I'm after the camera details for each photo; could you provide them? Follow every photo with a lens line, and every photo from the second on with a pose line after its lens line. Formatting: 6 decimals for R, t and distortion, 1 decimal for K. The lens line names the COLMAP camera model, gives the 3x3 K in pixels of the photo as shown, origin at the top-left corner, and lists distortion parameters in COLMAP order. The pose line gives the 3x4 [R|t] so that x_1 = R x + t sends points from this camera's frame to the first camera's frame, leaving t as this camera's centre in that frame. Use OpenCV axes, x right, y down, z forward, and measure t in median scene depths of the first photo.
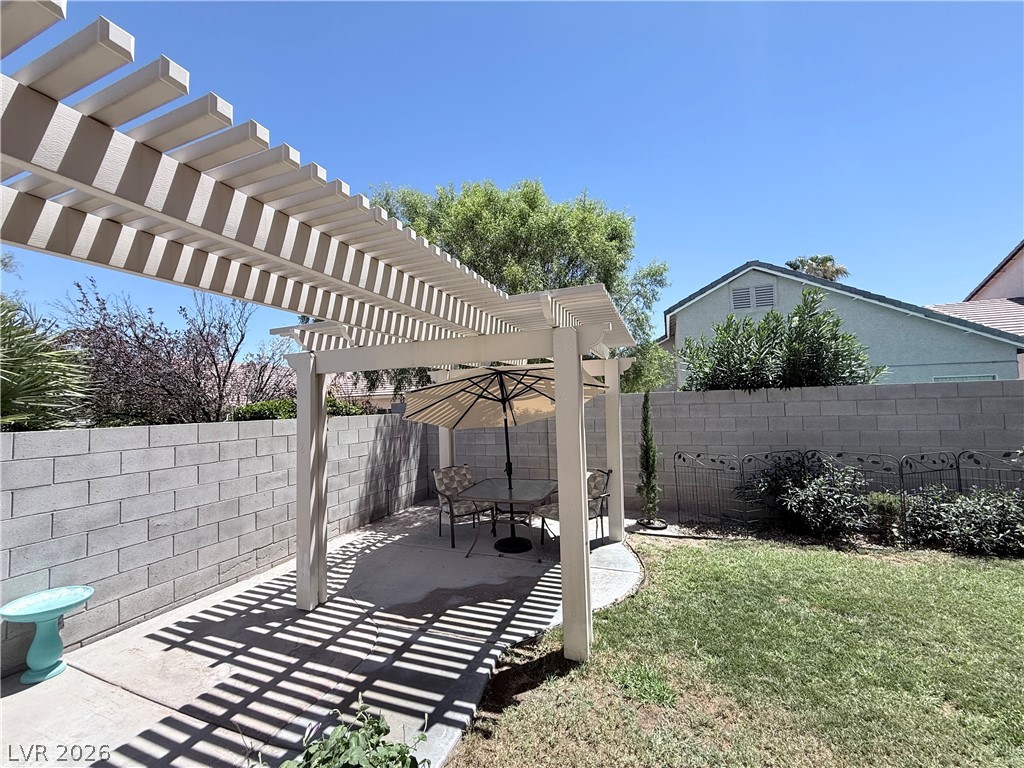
lens RADIAL K [[408.5, 0, 512.0], [0, 408.5, 384.0], [0, 0, 1]] dist [-0.000852, -0.000483]
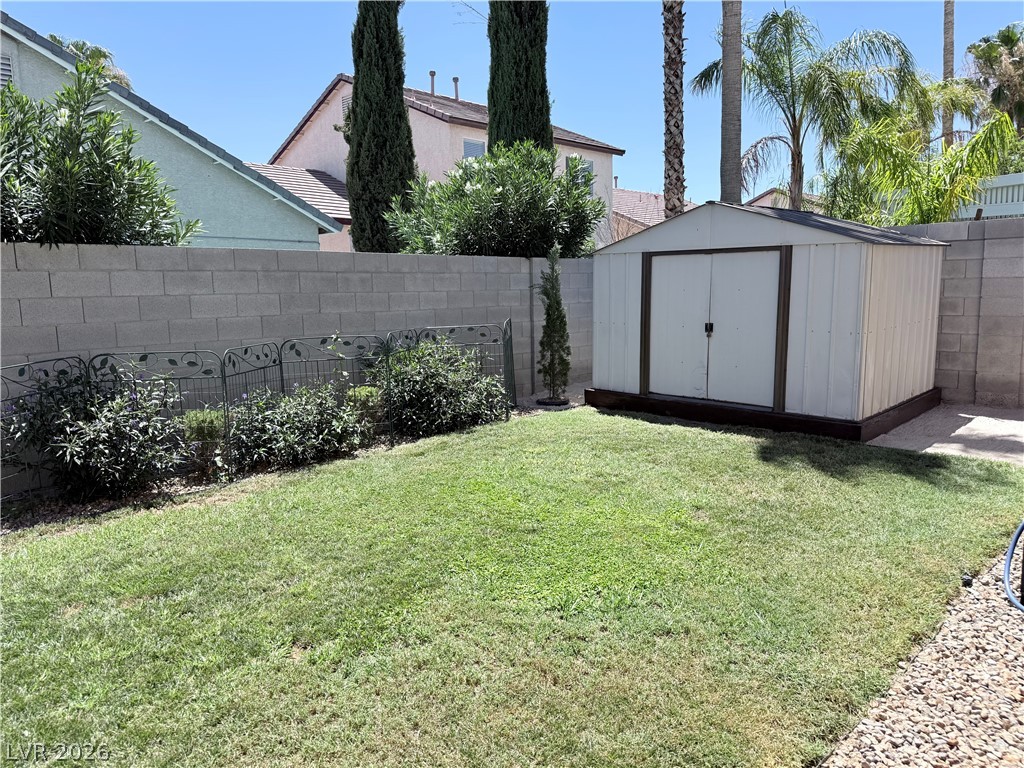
lens RADIAL K [[716.0, 0, 512.3], [0, 716.0, 395.6], [0, 0, 1]] dist [0.039711, -0.052475]
pose [[0.392160, -0.113414, 0.912879, 0.032247], [-0.040248, 0.989305, 0.140199, 0.060749], [-0.919016, -0.091722, 0.383401, 0.082944]]
